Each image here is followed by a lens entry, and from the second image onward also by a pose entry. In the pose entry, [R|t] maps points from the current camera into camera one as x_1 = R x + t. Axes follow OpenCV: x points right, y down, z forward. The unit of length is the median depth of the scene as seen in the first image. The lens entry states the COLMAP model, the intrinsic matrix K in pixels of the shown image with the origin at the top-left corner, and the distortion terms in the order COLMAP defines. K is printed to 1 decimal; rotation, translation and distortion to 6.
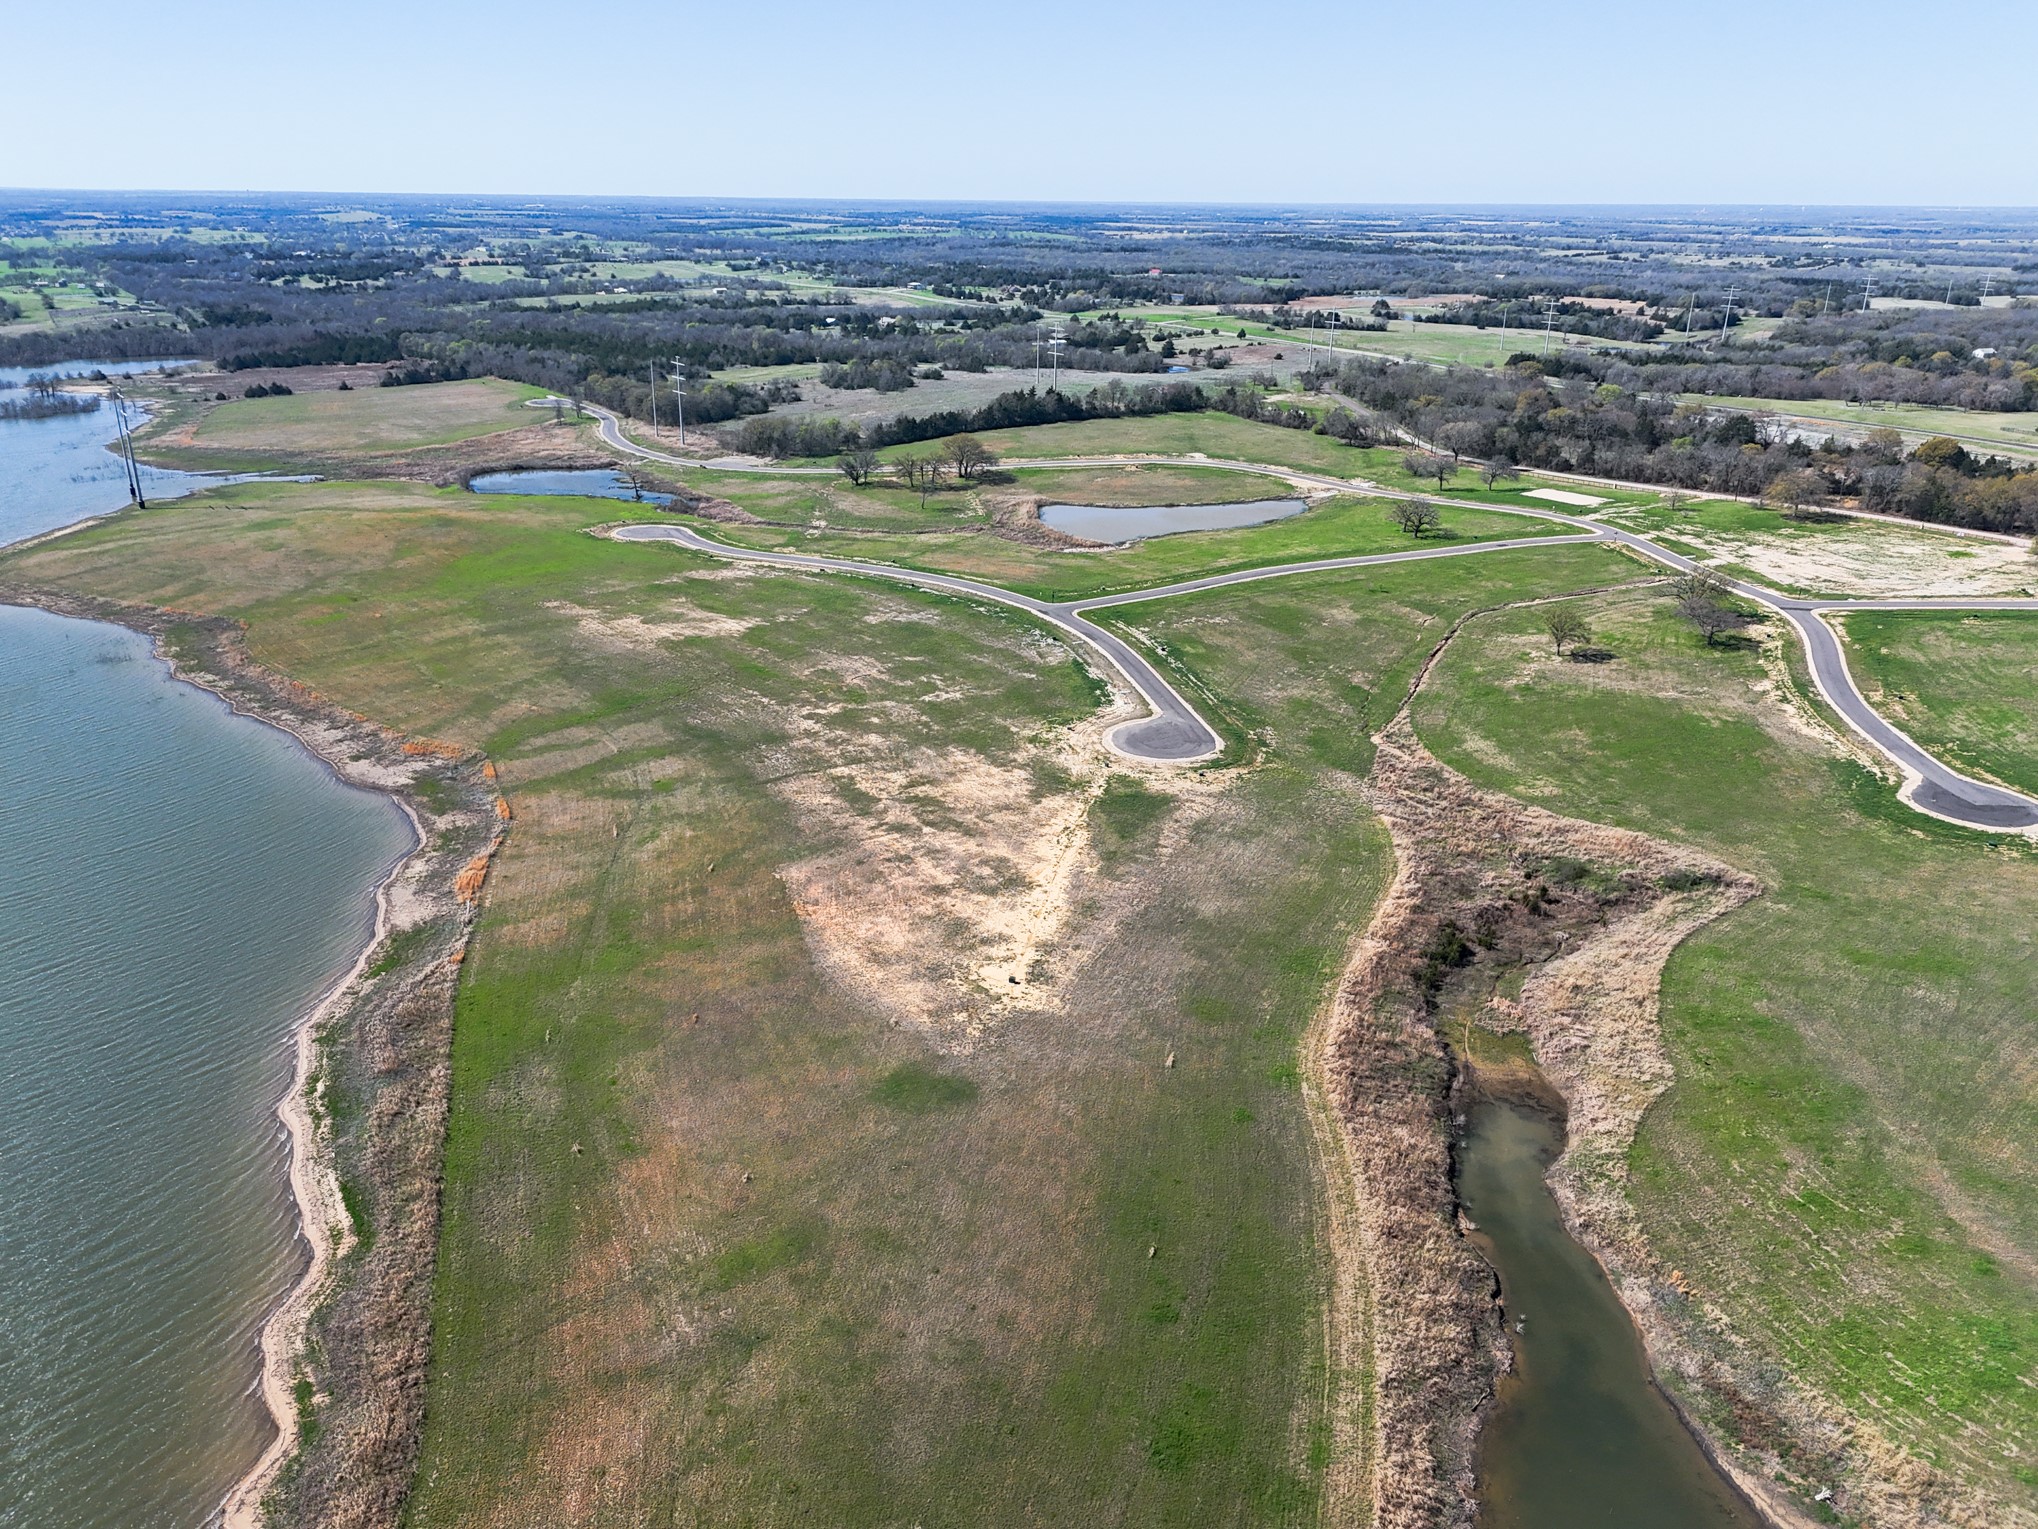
lens RADIAL K [[1498.3, 0, 1027.6], [0, 1498.3, 765.3], [0, 0, 1]] dist [0.058634, -0.053869]
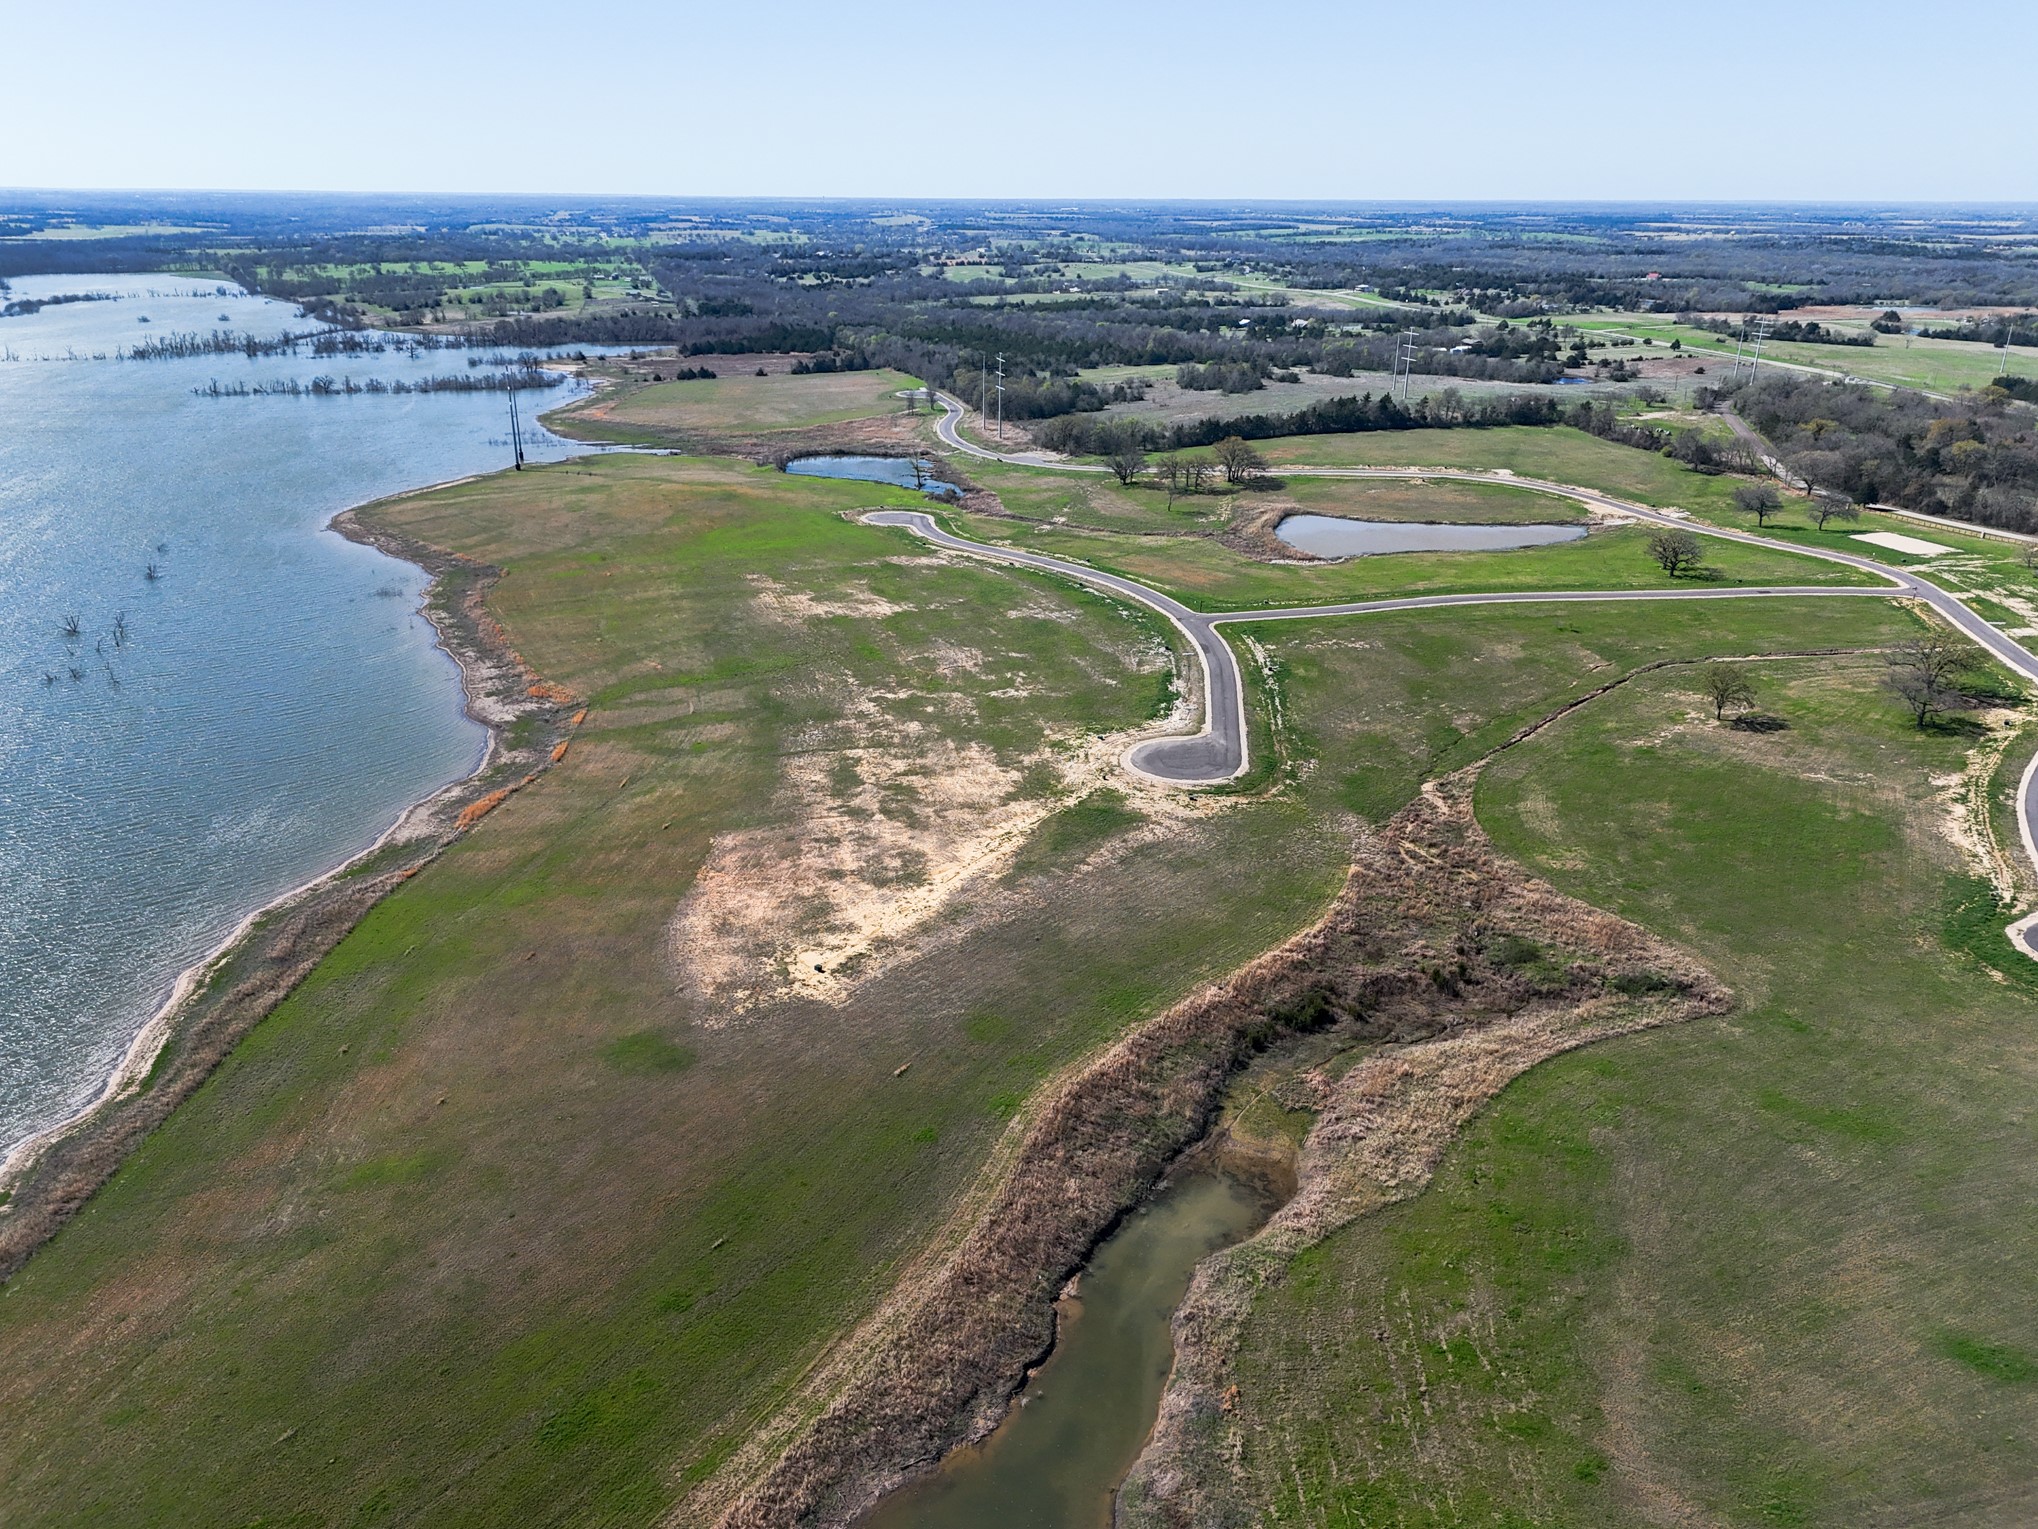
lens RADIAL K [[1498.3, 0, 1026.4], [0, 1498.3, 767.2], [0, 0, 1]] dist [0.058634, -0.053869]
pose [[0.943803, 0.115414, -0.309703, 0.292889], [-0.115425, 0.993147, 0.018356, -0.017896], [0.309698, 0.018423, 0.950656, 0.054985]]
